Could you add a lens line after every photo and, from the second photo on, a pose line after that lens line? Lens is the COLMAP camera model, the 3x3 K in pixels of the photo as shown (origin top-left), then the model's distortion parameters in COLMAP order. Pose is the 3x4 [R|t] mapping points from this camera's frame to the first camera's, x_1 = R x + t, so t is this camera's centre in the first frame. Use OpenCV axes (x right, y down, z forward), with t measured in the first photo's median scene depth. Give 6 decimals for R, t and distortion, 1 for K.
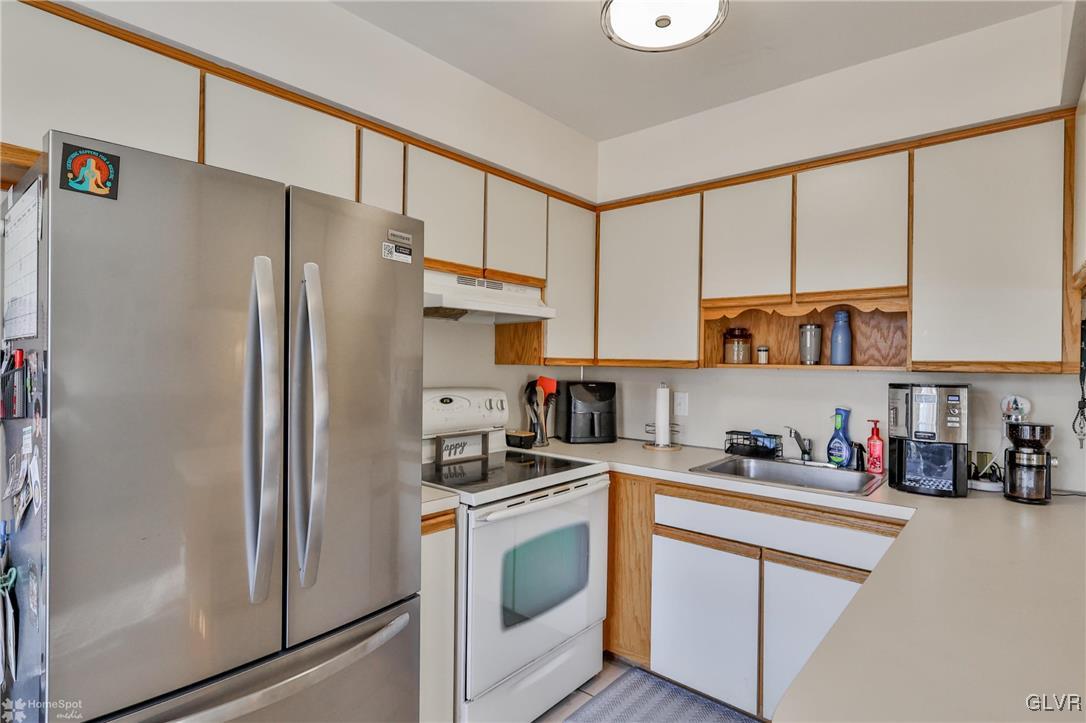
lens RADIAL K [[557.4, 0, 541.1], [0, 557.4, 360.6], [0, 0, 1]] dist [-0.000032, -0.000176]
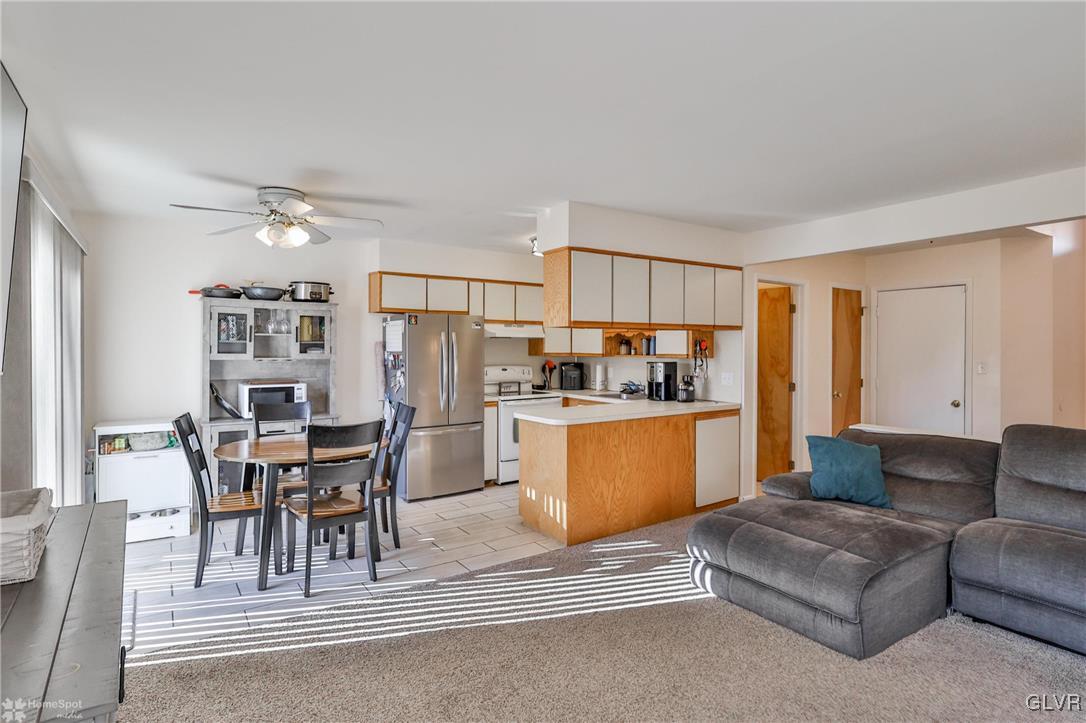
lens RADIAL K [[557.4, 0, 548.3], [0, 557.4, 355.5], [0, 0, 1]] dist [-0.000032, -0.000176]
pose [[0.969830, -0.008260, -0.243644, 0.630074], [0.011884, 0.999839, 0.013408, -0.026515], [0.243494, -0.015899, 0.969772, -1.404935]]
